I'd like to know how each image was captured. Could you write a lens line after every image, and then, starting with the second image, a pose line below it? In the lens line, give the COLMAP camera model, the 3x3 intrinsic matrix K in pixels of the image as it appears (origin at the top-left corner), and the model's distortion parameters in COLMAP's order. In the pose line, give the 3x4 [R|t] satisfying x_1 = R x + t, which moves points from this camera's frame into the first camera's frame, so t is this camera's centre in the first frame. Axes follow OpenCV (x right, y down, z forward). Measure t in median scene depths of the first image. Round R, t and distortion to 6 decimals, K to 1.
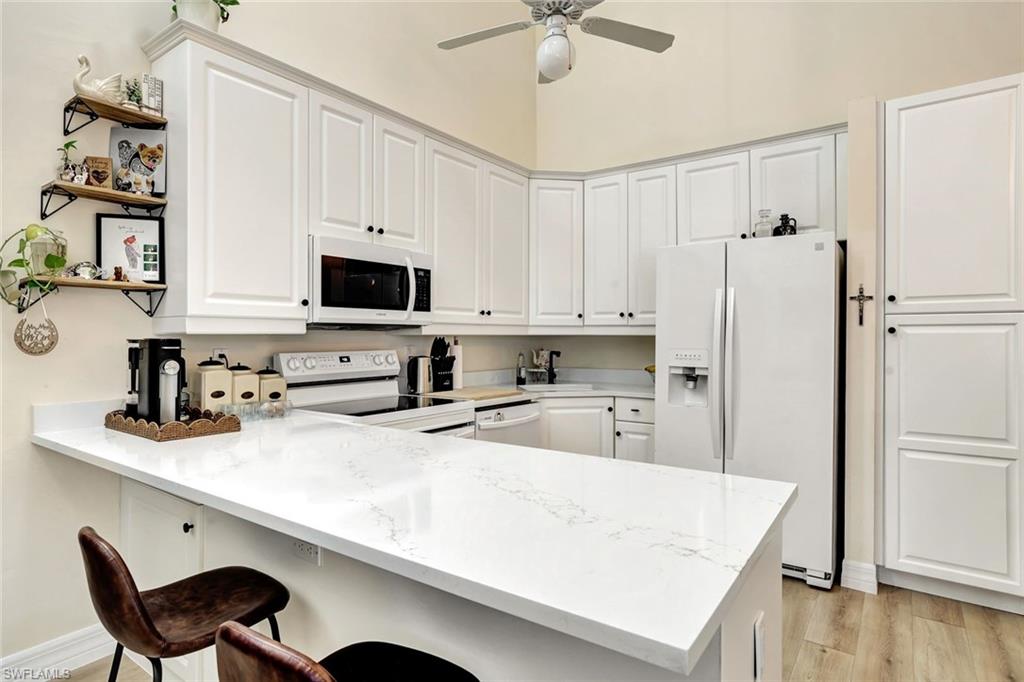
lens RADIAL K [[562.7, 0, 495.5], [0, 562.7, 337.4], [0, 0, 1]] dist [-0.017769, 0.002689]
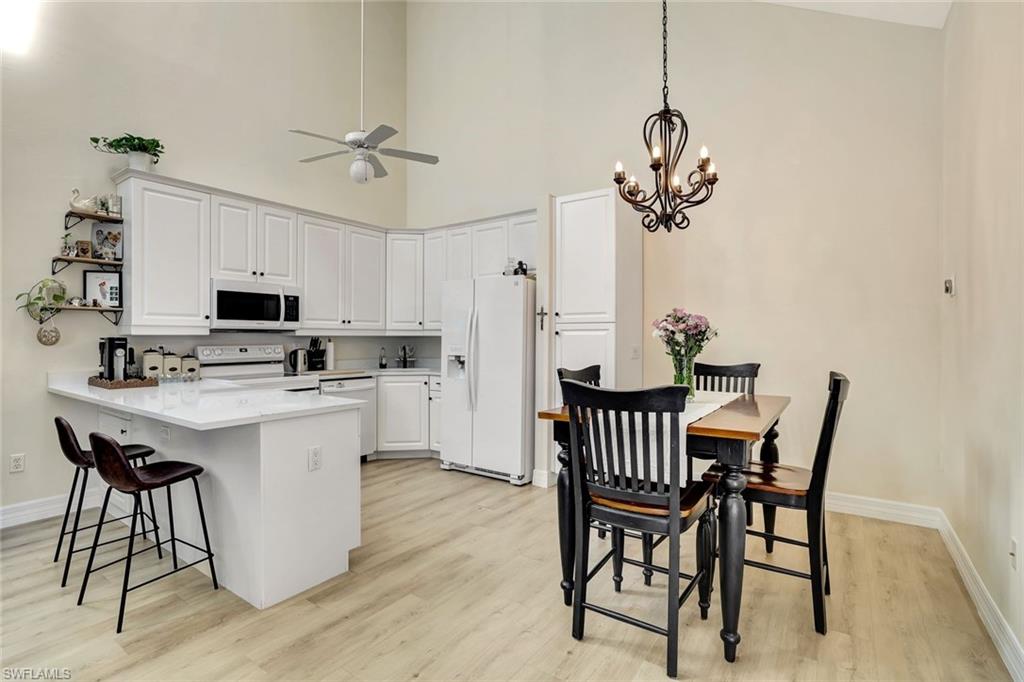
lens RADIAL K [[491.3, 0, 494.4], [0, 491.3, 339.6], [0, 0, 1]] dist [-0.020547, 0.003948]
pose [[0.999999, 0.000296, 0.001185, 0.504608], [-0.000299, 0.999998, 0.001857, 0.004620], [-0.001185, -0.001858, 0.999998, -0.480361]]
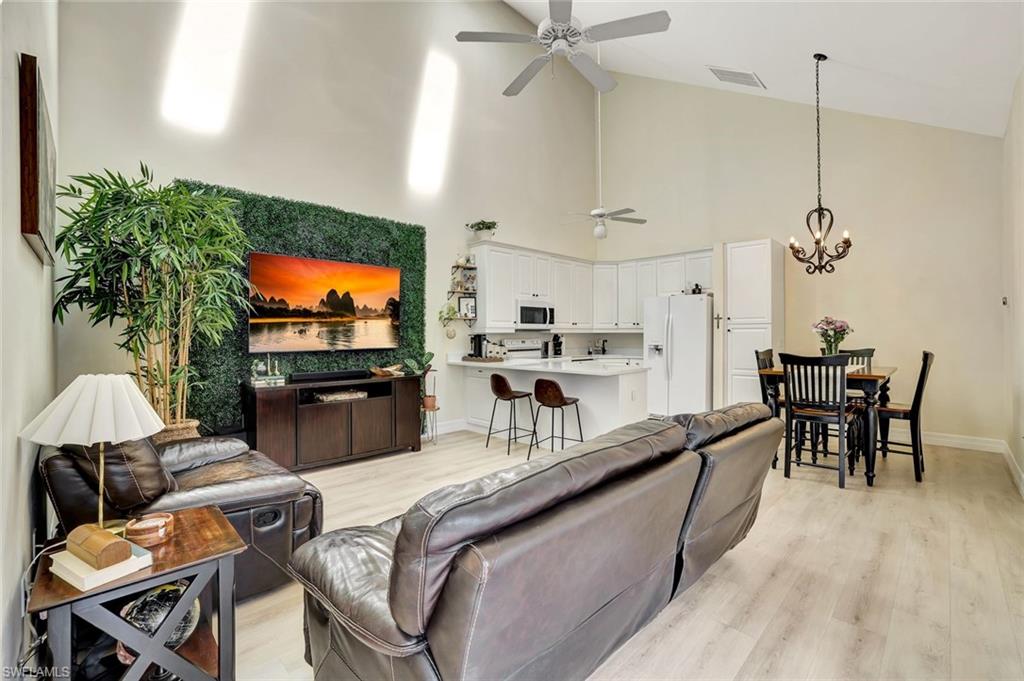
lens RADIAL K [[452.6, 0, 504.4], [0, 452.6, 332.3], [0, 0, 1]] dist [-0.017772, 0.003723]
pose [[0.987696, -0.004631, -0.156318, -0.015202], [0.003577, 0.999969, -0.007022, 0.007350], [0.156346, 0.006377, 0.987682, -1.266391]]
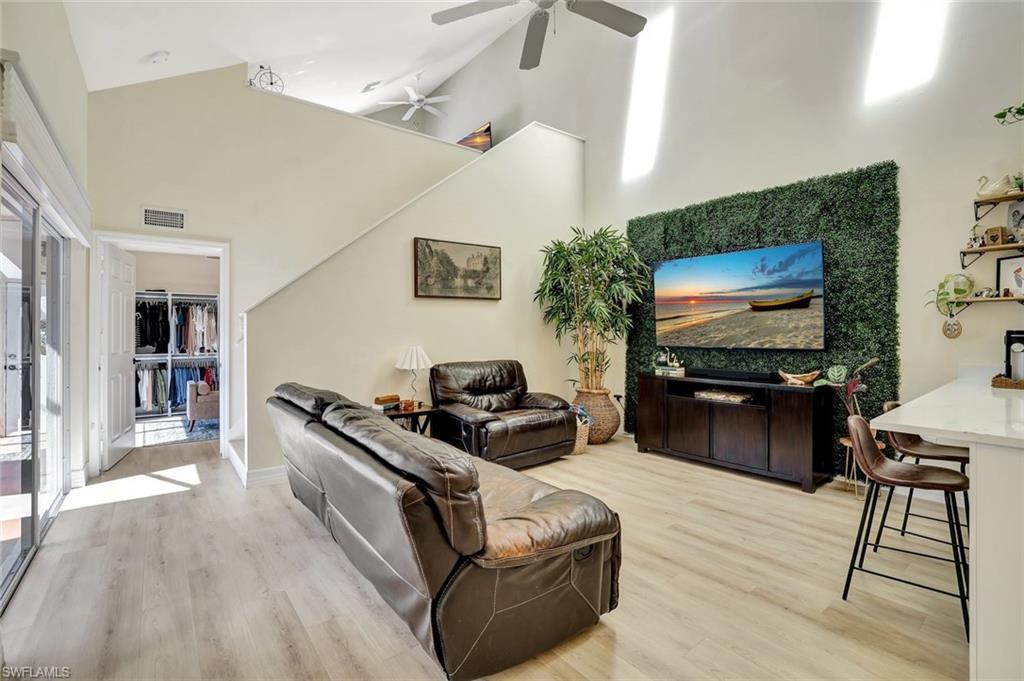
lens RADIAL K [[452.6, 0, 521.2], [0, 452.6, 327.5], [0, 0, 1]] dist [-0.017772, 0.003723]
pose [[-0.244325, -0.008481, -0.969656, 0.770659], [0.000517, 0.999960, -0.008876, 0.004194], [0.969693, -0.002669, -0.244311, -0.083561]]
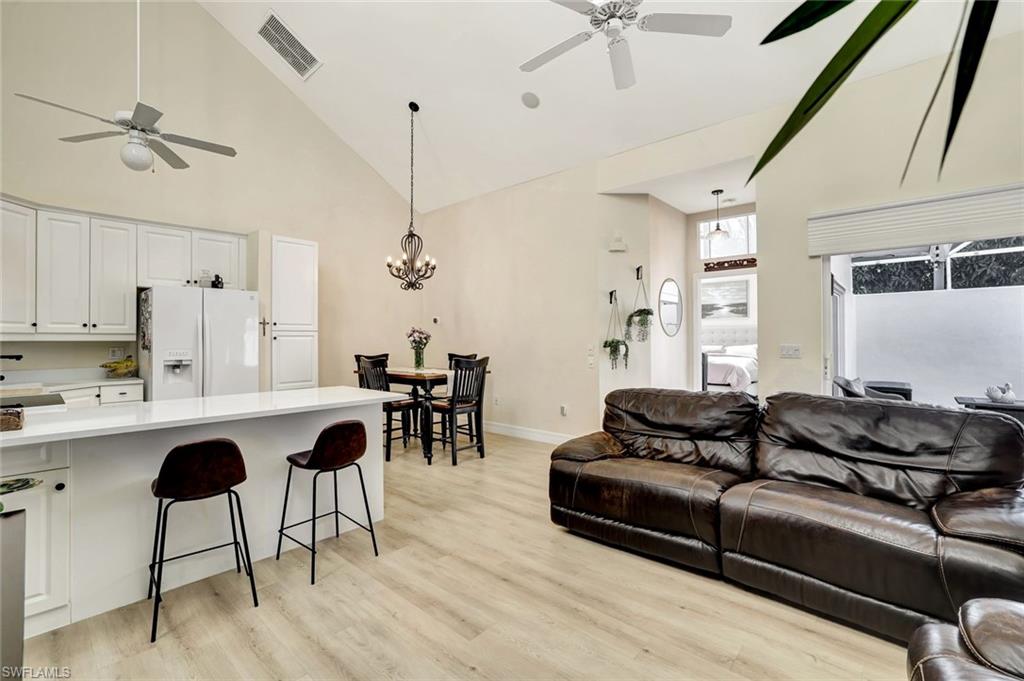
lens RADIAL K [[452.6, 0, 511.3], [0, 452.6, 335.0], [0, 0, 1]] dist [-0.017772, 0.003723]
pose [[0.102787, 0.008105, 0.994670, -0.974421], [0.005521, 0.999947, -0.008718, -0.004387], [-0.994688, 0.006387, 0.102736, -0.127035]]
